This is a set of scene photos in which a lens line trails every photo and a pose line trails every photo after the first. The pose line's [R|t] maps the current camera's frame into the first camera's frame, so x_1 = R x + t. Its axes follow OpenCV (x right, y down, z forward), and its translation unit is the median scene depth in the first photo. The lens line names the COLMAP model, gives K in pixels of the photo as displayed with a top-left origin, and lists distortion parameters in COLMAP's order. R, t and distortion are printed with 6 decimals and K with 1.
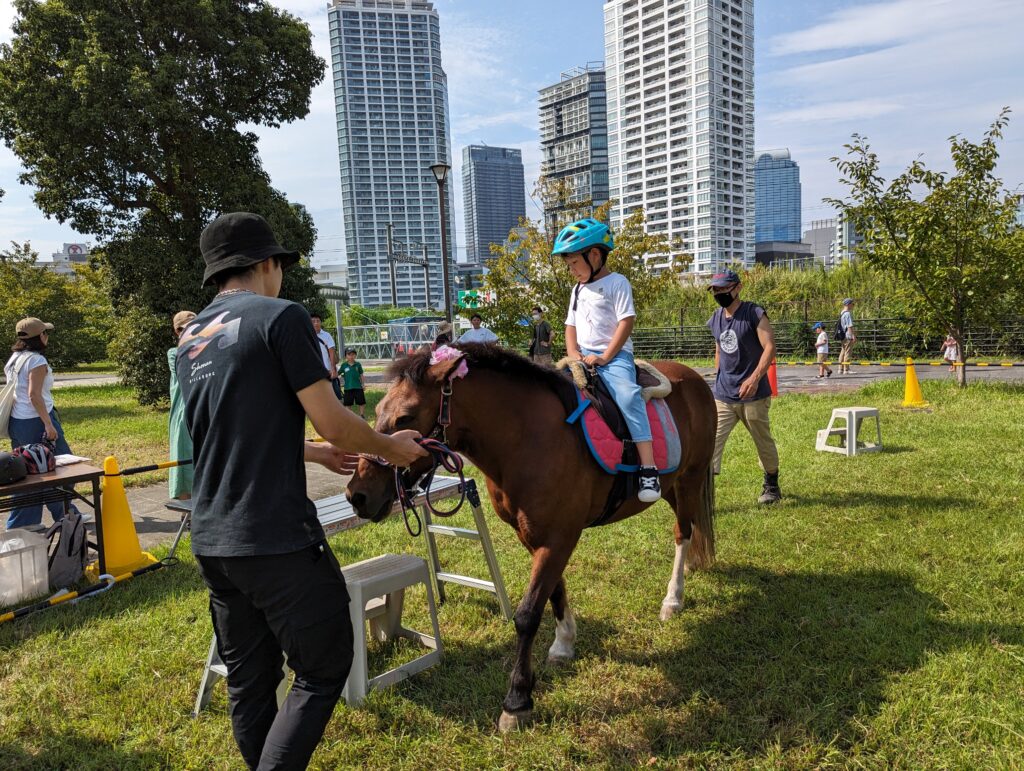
lens RADIAL K [[711.8, 0, 507.0], [0, 711.8, 389.6], [0, 0, 1]] dist [0.009651, -0.002118]
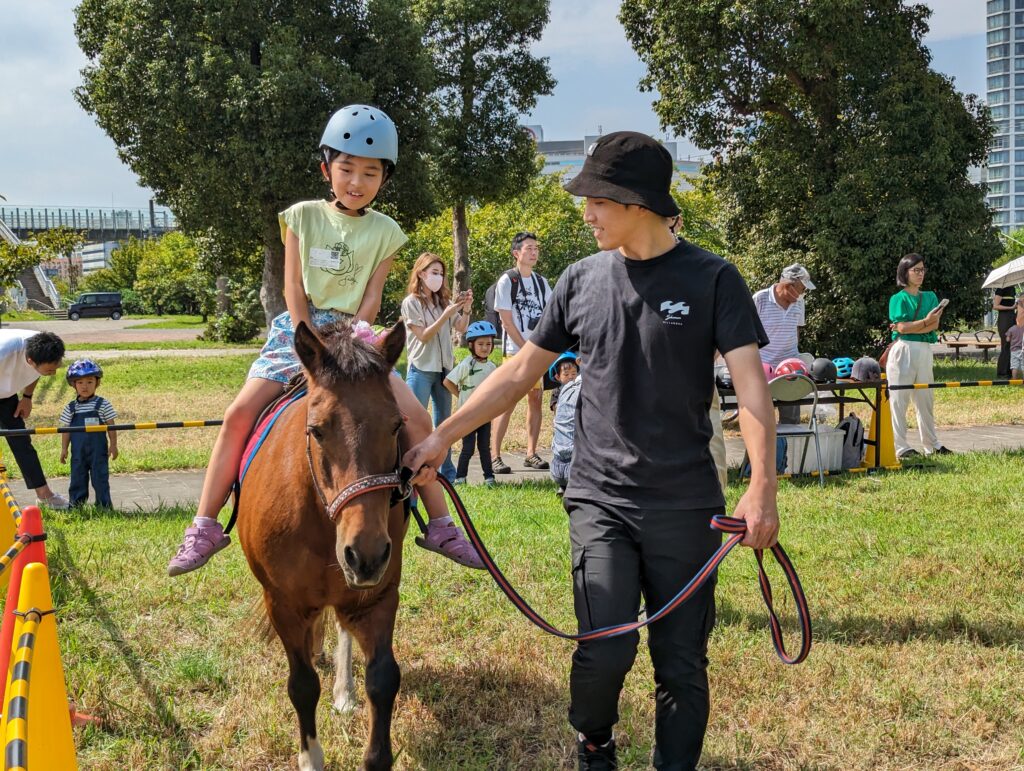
lens RADIAL K [[1433.7, 0, 511.7], [0, 1433.7, 384.4], [0, 0, 1]] dist [-0.006955, 0.000000]
pose [[0.860921, 0.058838, -0.505325, 0.042243], [-0.064173, 0.997915, 0.006862, 0.042554], [0.504675, 0.026520, 0.862902, -0.441055]]
